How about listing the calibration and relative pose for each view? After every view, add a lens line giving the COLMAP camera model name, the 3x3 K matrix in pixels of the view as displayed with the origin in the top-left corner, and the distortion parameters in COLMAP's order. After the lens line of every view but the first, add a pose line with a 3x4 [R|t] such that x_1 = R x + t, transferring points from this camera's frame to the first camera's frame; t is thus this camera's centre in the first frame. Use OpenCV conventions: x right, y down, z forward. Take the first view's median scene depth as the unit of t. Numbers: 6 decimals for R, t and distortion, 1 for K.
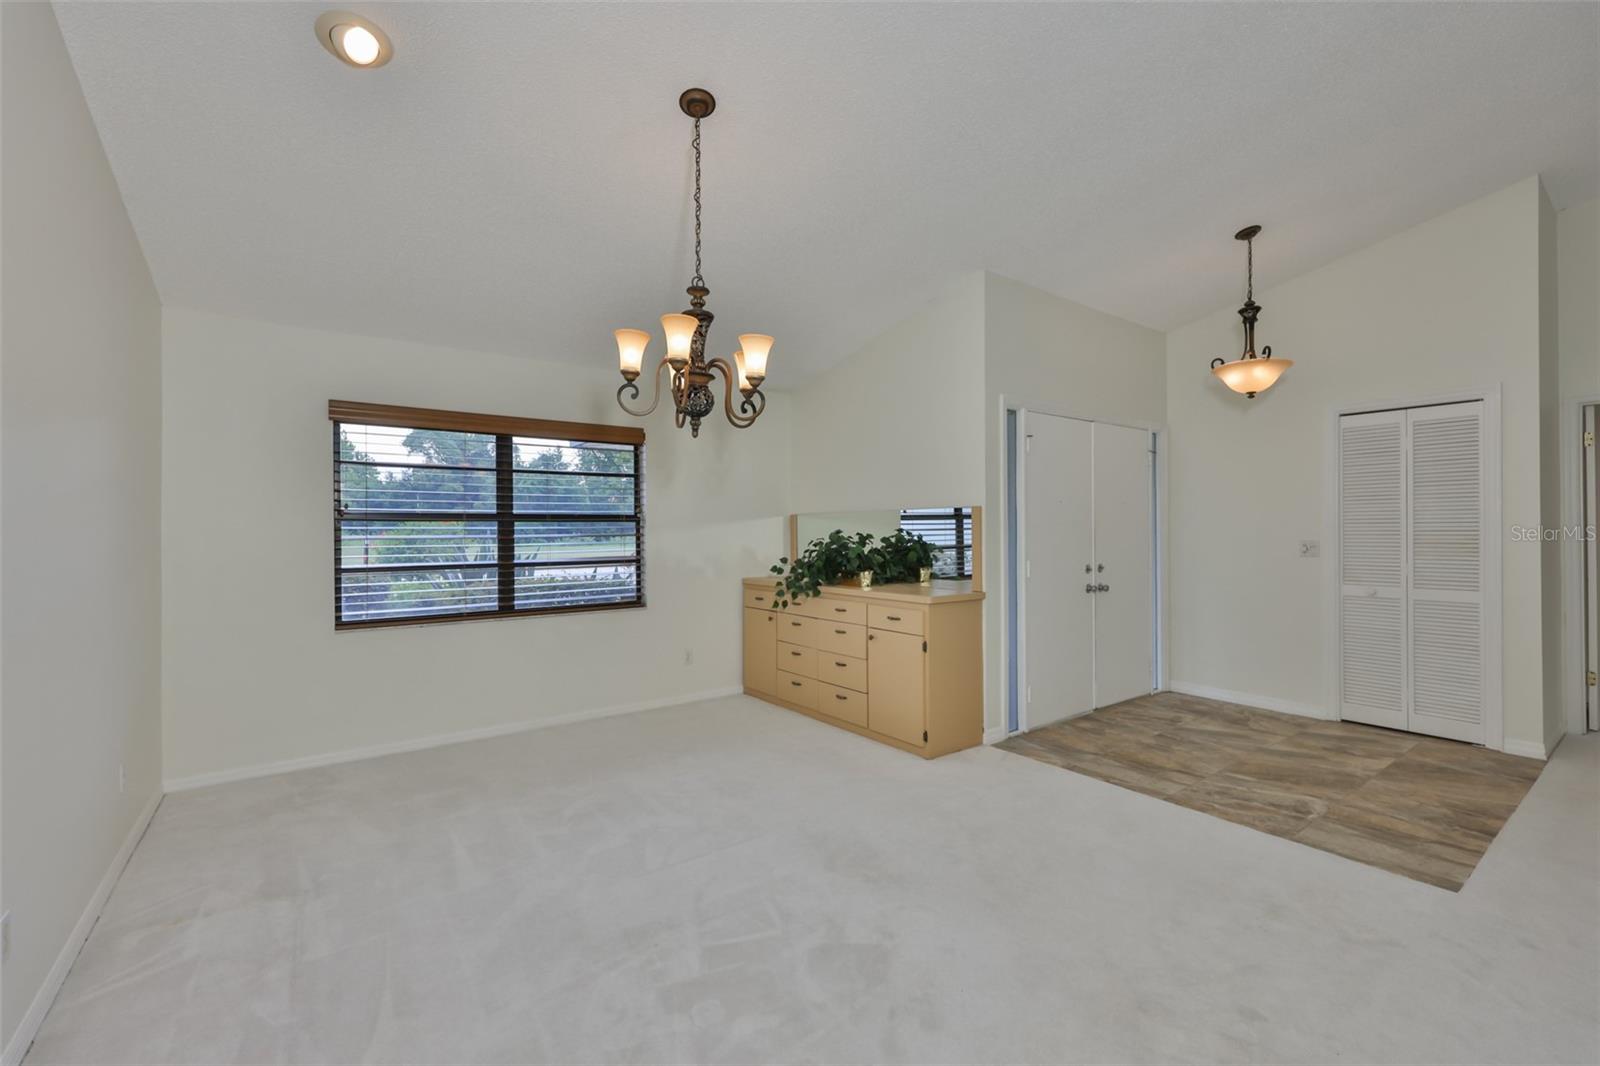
lens RADIAL K [[686.4, 0, 798.0], [0, 686.4, 529.0], [0, 0, 1]] dist [-0.002177, -0.000085]
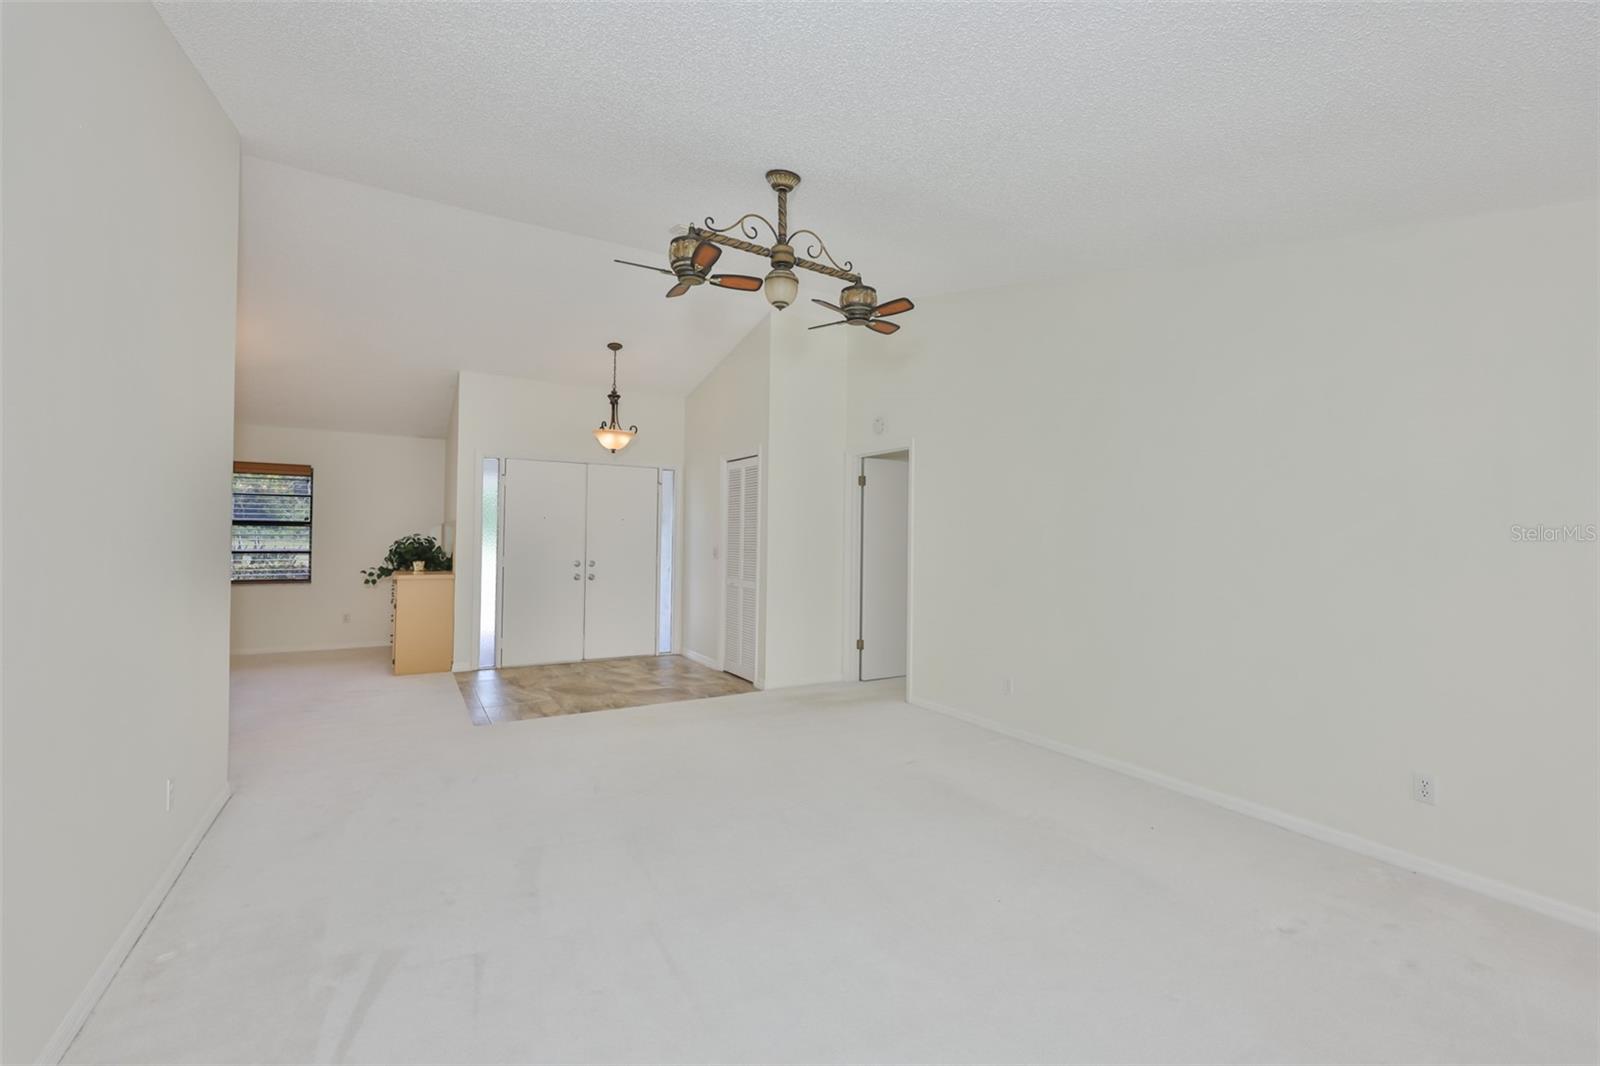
lens RADIAL K [[686.4, 0, 798.0], [0, 686.4, 529.0], [0, 0, 1]] dist [-0.002177, -0.000085]
pose [[0.995703, 0.018426, -0.090756, 1.092381], [-0.020112, 0.999641, -0.017702, -0.000105], [0.090397, 0.019452, 0.995716, -0.456809]]
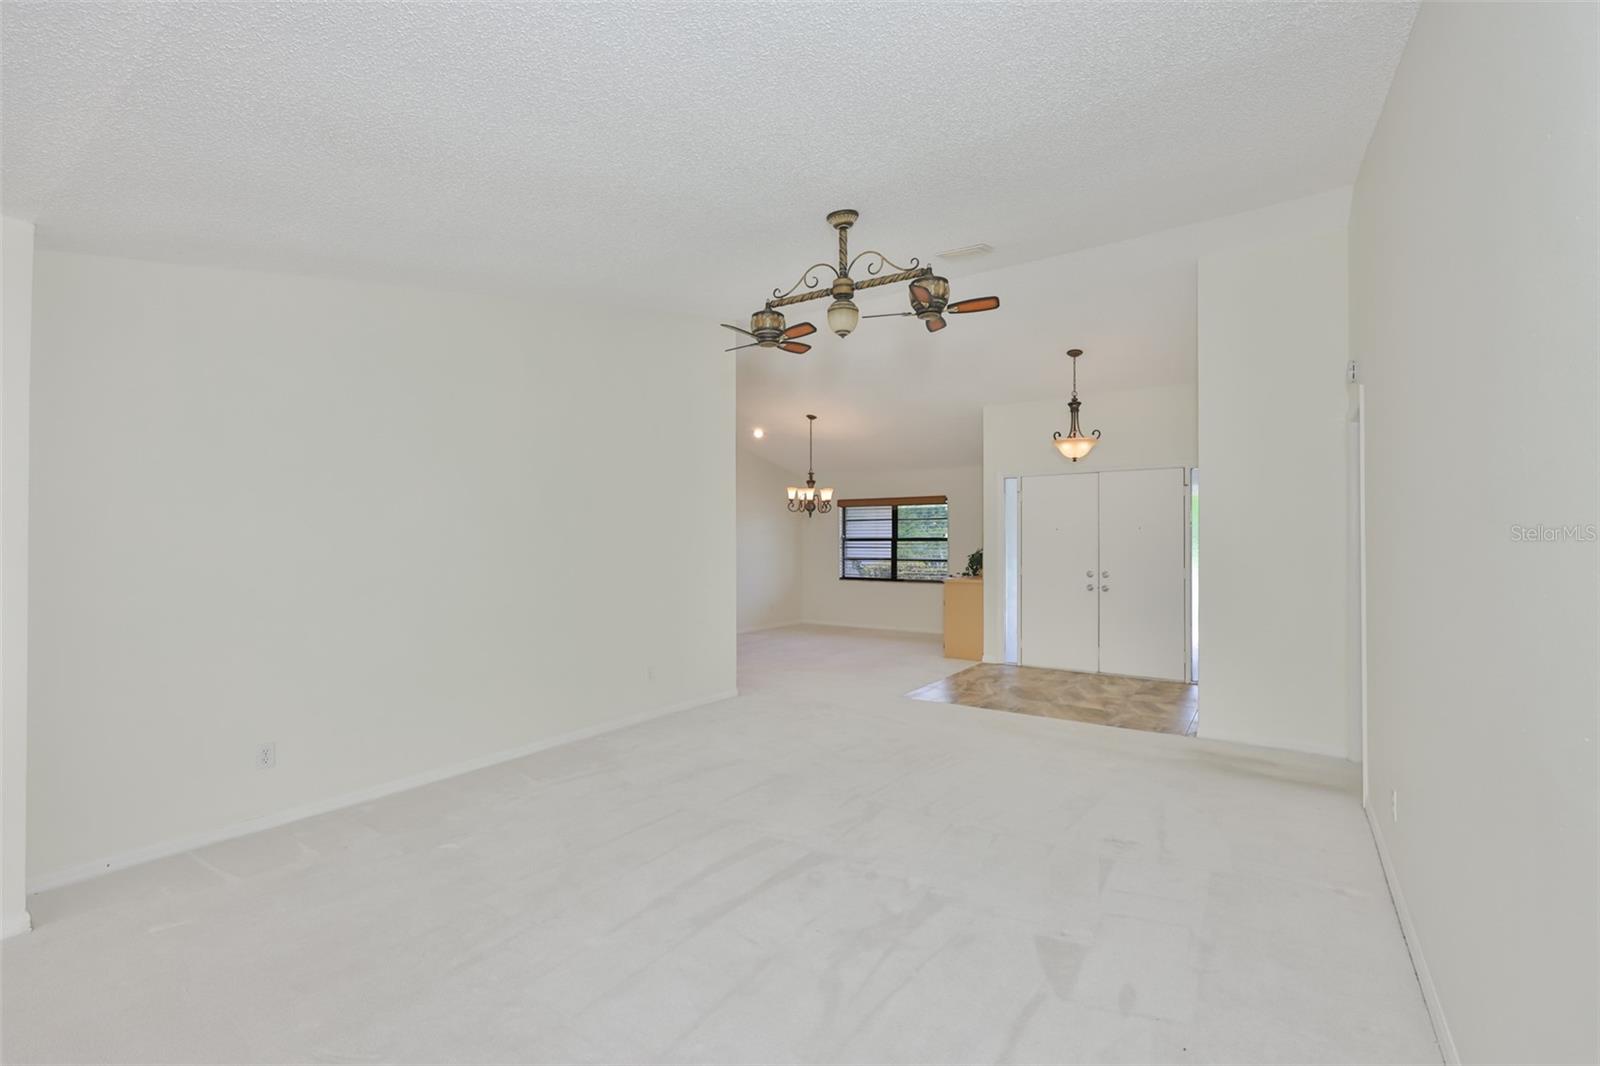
lens RADIAL K [[678.9, 0, 803.6], [0, 678.9, 532.2], [0, 0, 1]] dist [0.004582, -0.000118]
pose [[0.329070, -0.008579, -0.944267, 1.692193], [-0.009149, 0.999883, -0.012273, -0.008805], [0.944261, 0.012678, 0.328953, -0.062642]]
